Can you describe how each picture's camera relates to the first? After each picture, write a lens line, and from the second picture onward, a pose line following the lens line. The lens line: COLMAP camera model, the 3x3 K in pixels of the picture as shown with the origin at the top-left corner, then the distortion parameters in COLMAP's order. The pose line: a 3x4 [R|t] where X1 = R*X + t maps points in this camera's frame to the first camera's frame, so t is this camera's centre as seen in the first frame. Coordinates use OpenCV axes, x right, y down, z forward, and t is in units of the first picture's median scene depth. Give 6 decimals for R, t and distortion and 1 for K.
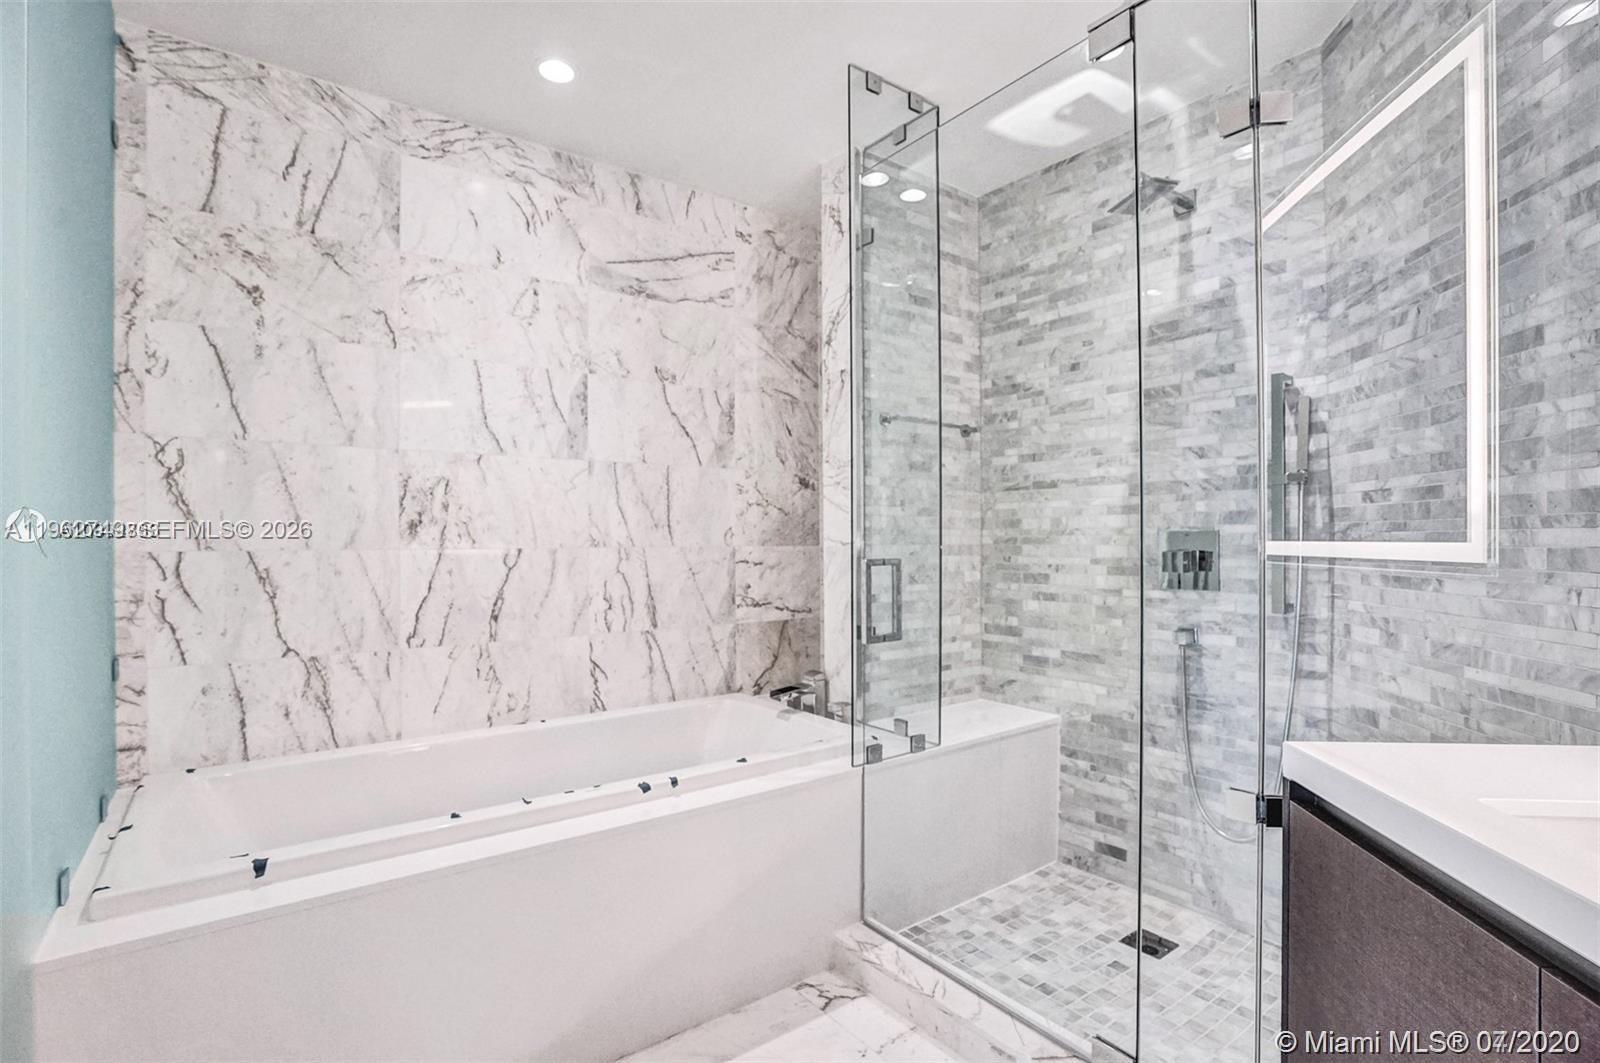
lens RADIAL K [[763.1, 0, 795.5], [0, 763.1, 542.2], [0, 0, 1]] dist [-0.058563, 0.025132]
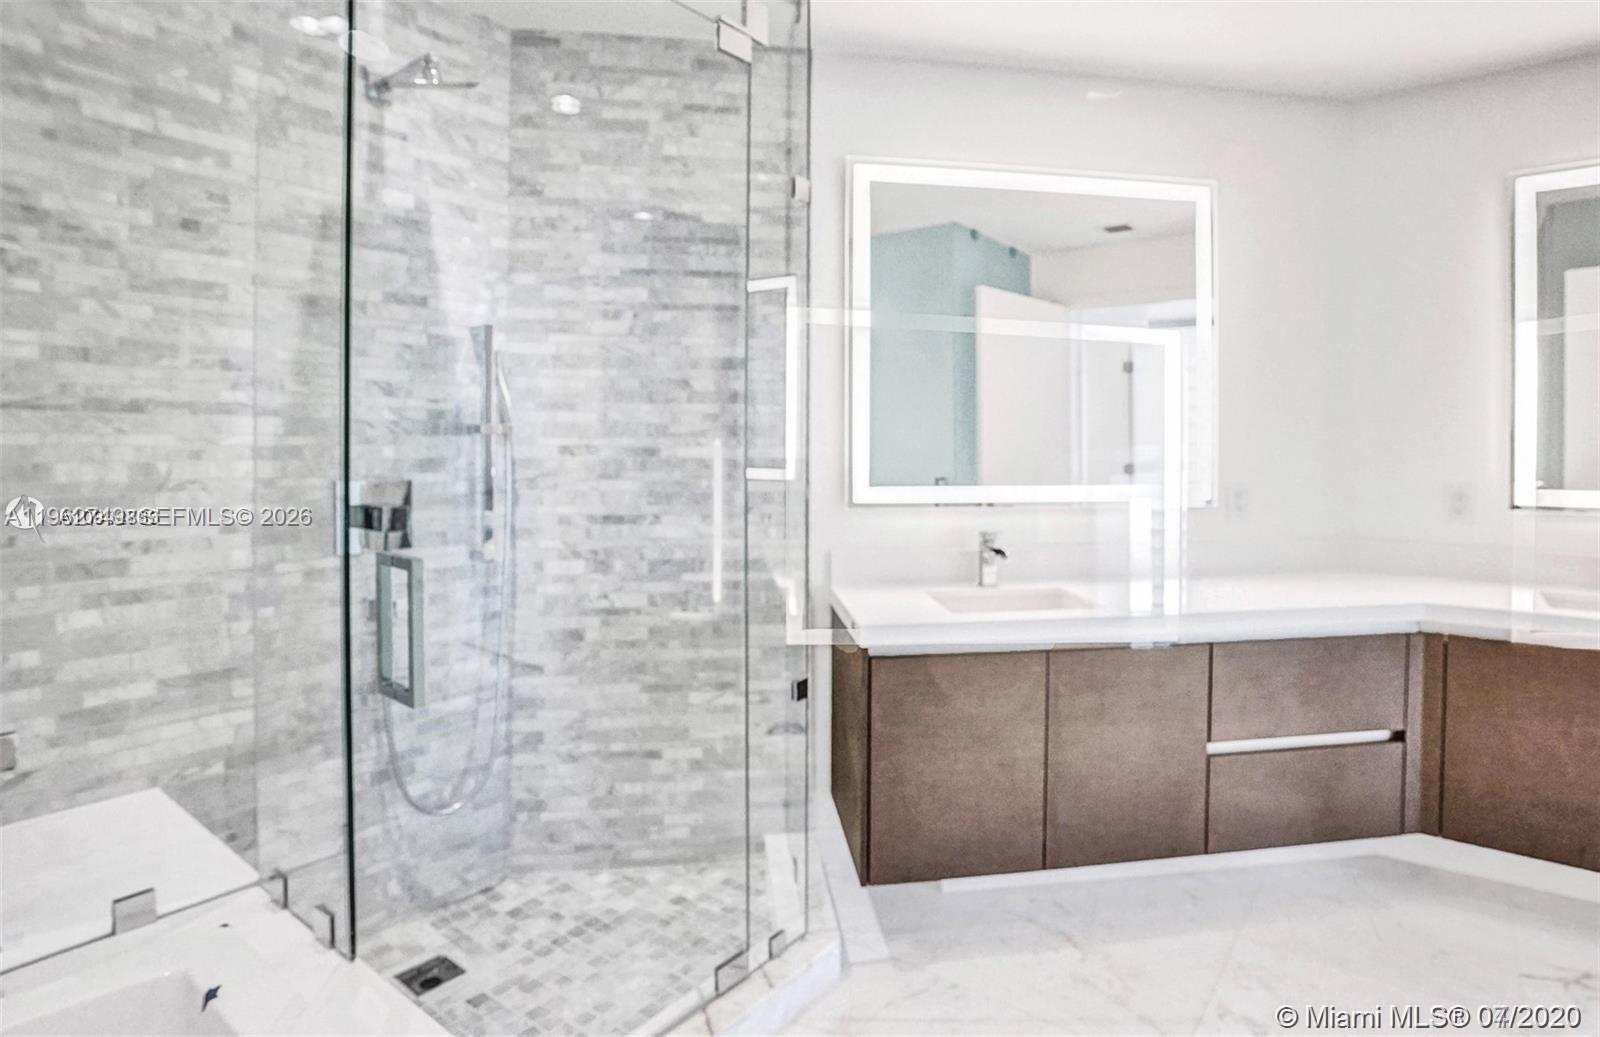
lens RADIAL K [[835.1, 0, 802.5], [0, 835.1, 449.1], [0, 0, 1]] dist [-0.060053, 0.029995]
pose [[-0.260157, 0.000018, 0.965566, -0.483608], [0.000293, 1.000000, 0.000061, -0.050391], [-0.965566, 0.000299, -0.260157, 0.778290]]
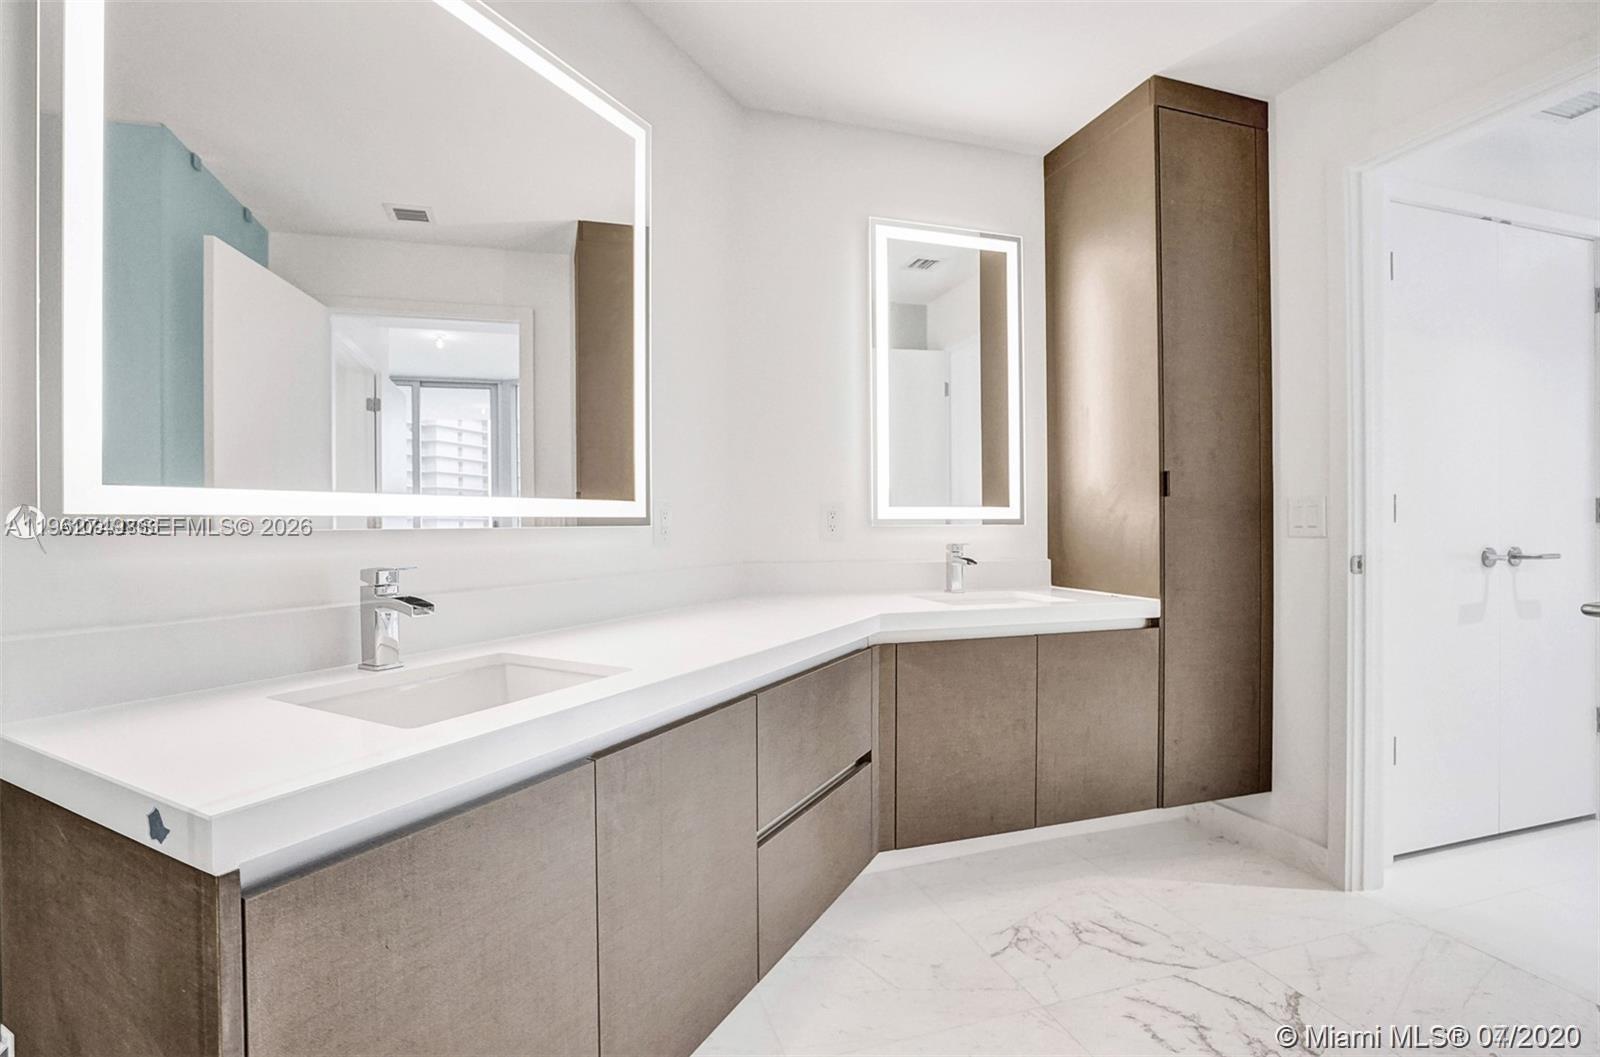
lens RADIAL K [[778.5, 0, 760.4], [0, 778.5, 516.9], [0, 0, 1]] dist [0.000243, 0.000055]
pose [[-0.928904, 0.000461, 0.370320, 0.021302], [0.002057, 0.999990, 0.003914, 0.013763], [-0.370315, 0.004398, -0.928896, 0.700137]]
